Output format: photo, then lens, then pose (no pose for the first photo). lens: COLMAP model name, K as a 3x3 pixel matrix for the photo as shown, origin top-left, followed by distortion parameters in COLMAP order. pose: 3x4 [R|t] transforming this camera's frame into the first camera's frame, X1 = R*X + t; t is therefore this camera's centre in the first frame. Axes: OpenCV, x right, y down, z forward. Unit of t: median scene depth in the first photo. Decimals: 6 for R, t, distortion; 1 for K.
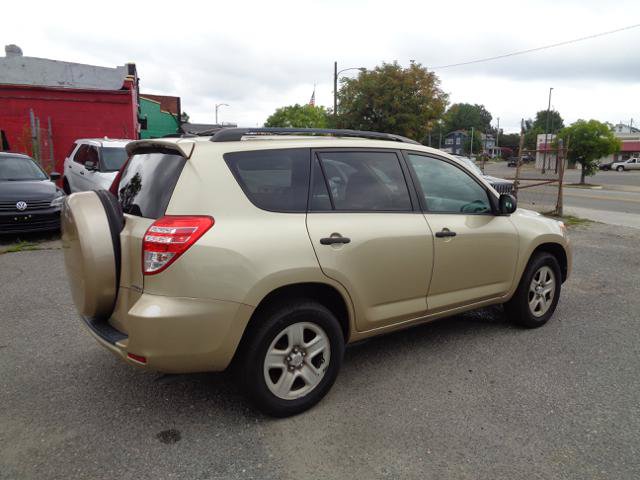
lens RADIAL K [[471.7, 0, 320.0], [0, 471.7, 240.0], [0, 0, 1]] dist [0.003262, 0.001464]
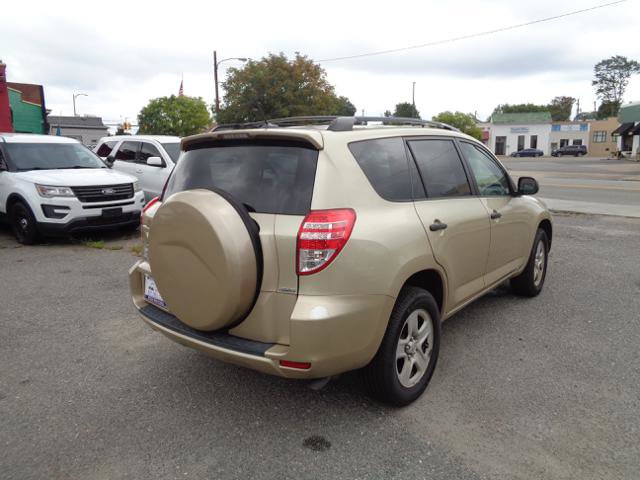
lens RADIAL K [[471.7, 0, 320.0], [0, 471.7, 240.0], [0, 0, 1]] dist [0.003262, 0.001464]
pose [[0.962997, -0.071460, 0.259867, -0.394935], [0.067247, 0.997421, 0.025076, -0.011166], [-0.260989, -0.006673, 0.965319, 0.064408]]
